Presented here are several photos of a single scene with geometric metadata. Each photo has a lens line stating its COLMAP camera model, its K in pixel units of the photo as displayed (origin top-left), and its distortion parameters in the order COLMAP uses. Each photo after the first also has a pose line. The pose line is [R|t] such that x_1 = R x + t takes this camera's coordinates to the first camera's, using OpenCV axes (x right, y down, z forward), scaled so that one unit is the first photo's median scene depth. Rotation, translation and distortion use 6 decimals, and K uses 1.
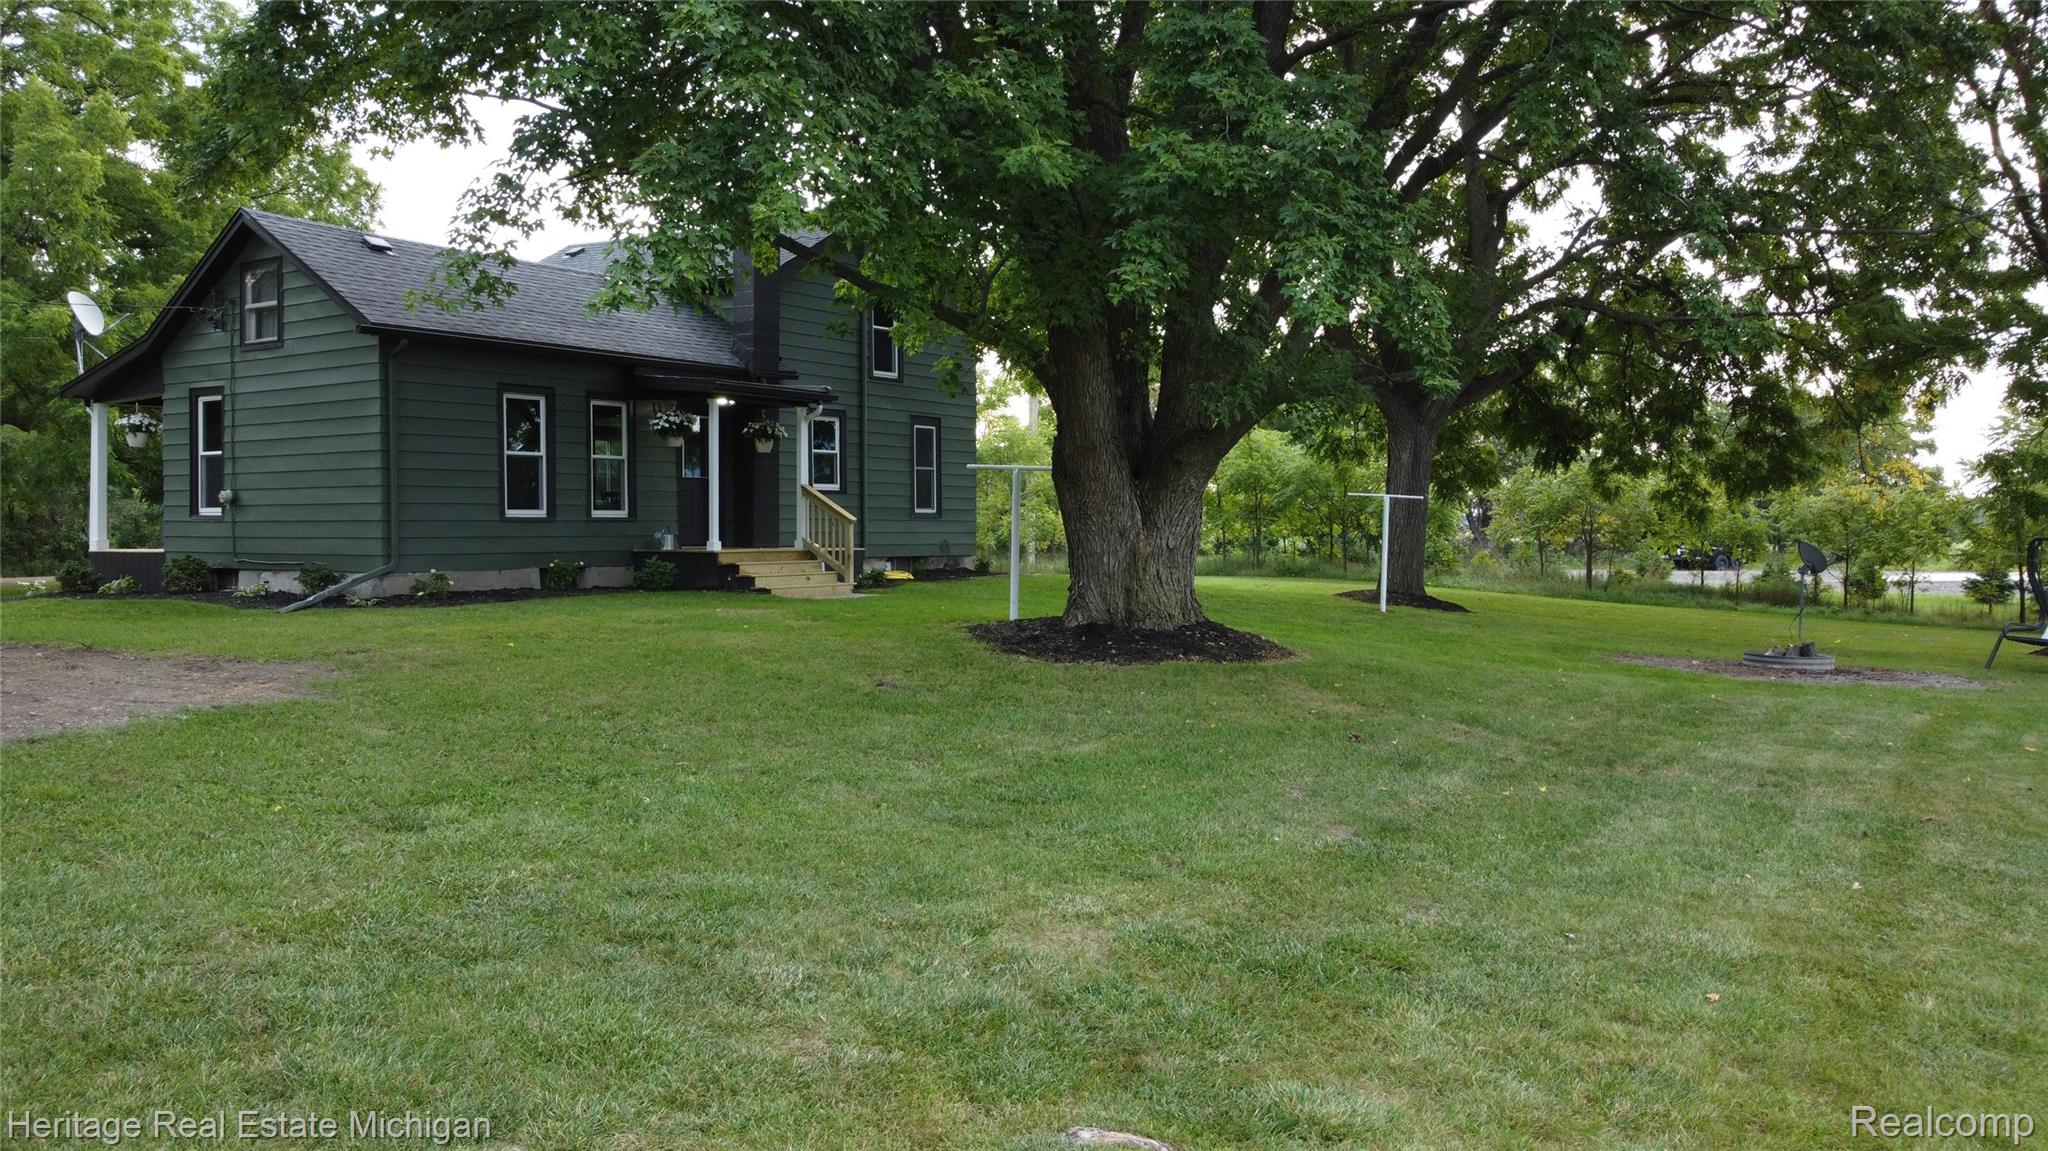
lens RADIAL K [[1571.5, 0, 1024.0], [0, 1571.5, 575.5], [0, 0, 1]] dist [-0.004505, -0.011968]
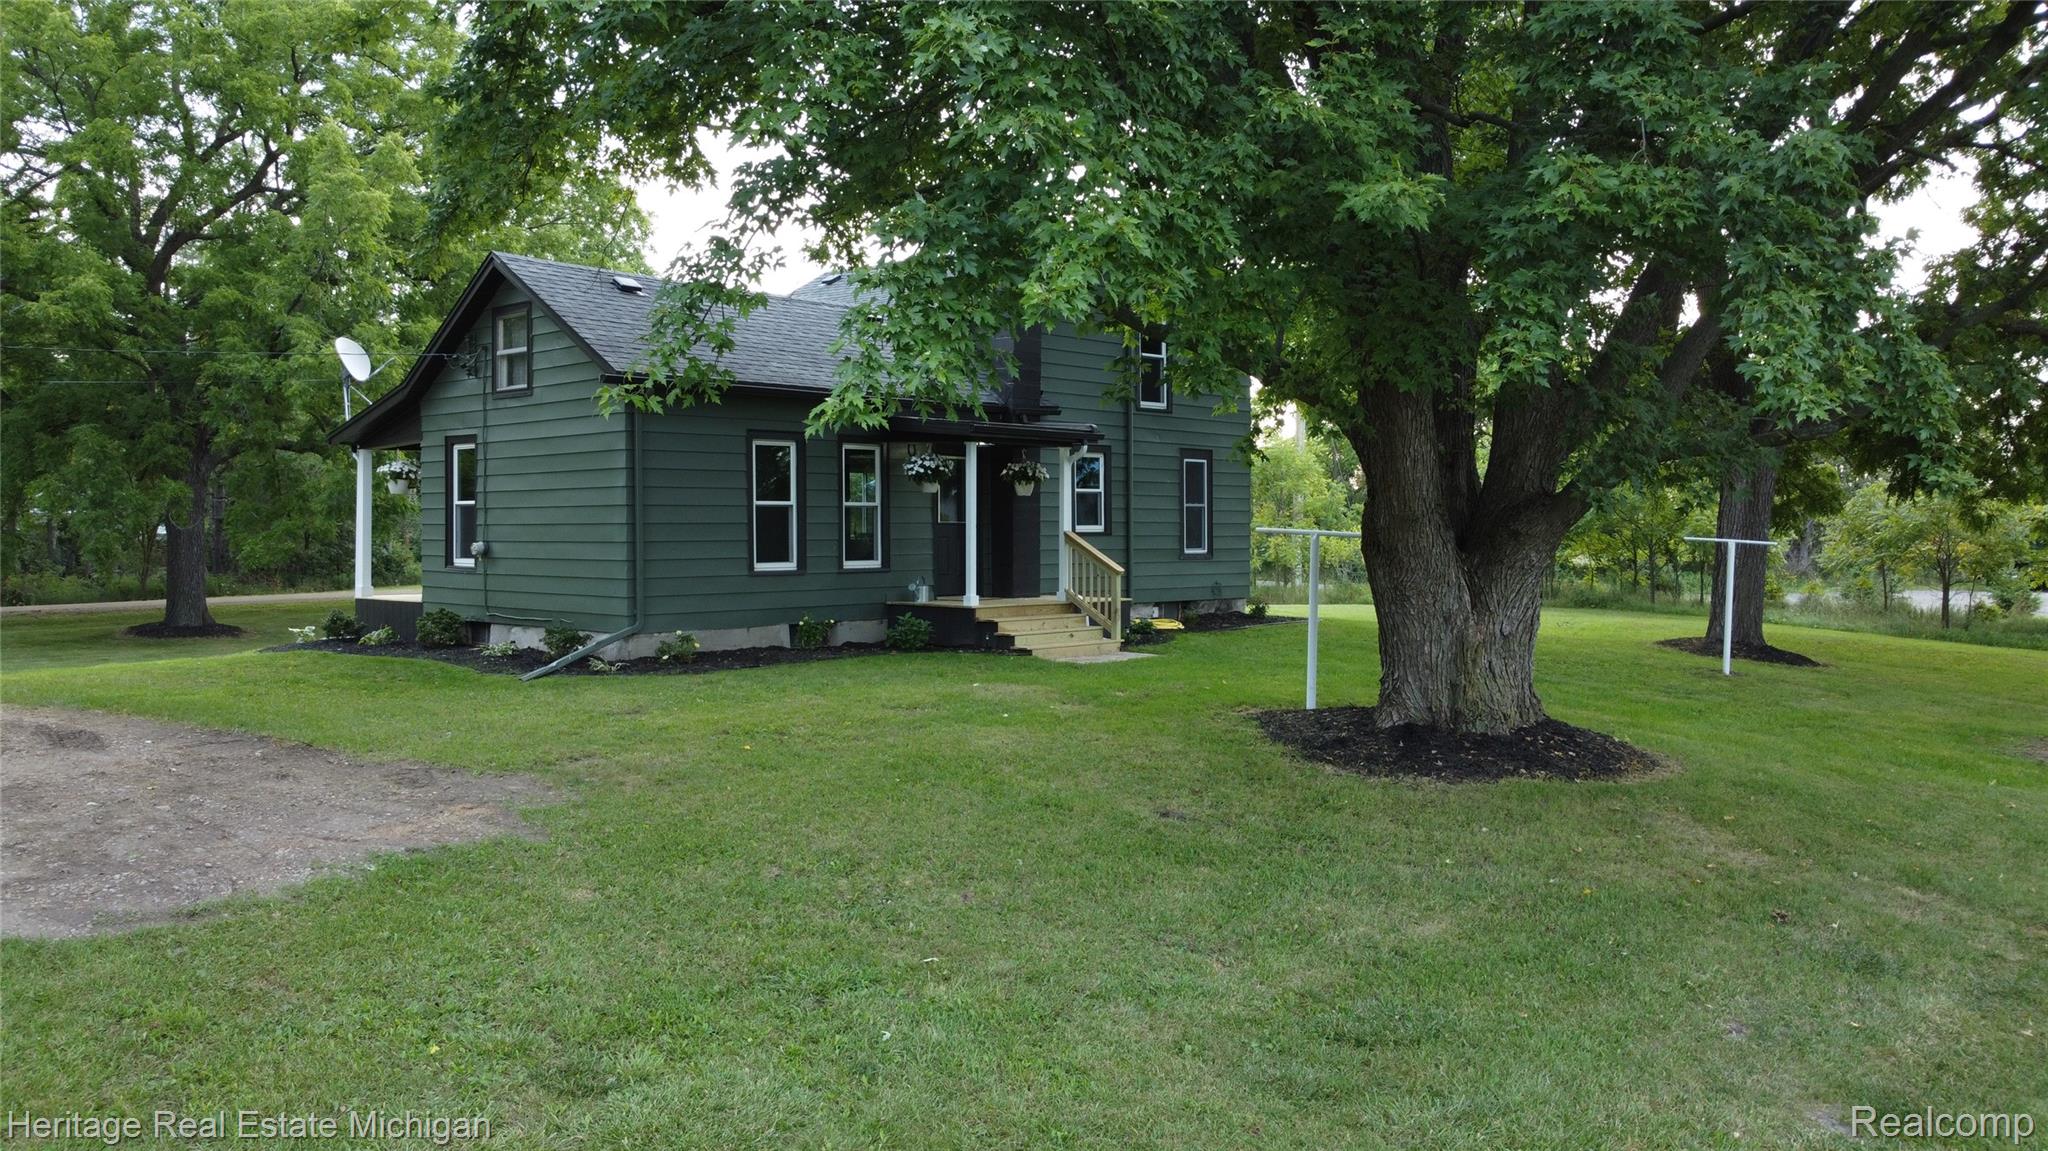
lens RADIAL K [[1571.5, 0, 1024.0], [0, 1571.5, 575.5], [0, 0, 1]] dist [-0.004505, -0.011968]
pose [[0.987040, 0.003145, -0.160442, -0.023309], [-0.003332, 0.999994, -0.000899, -0.042606], [0.160438, 0.001422, 0.987045, 0.117316]]
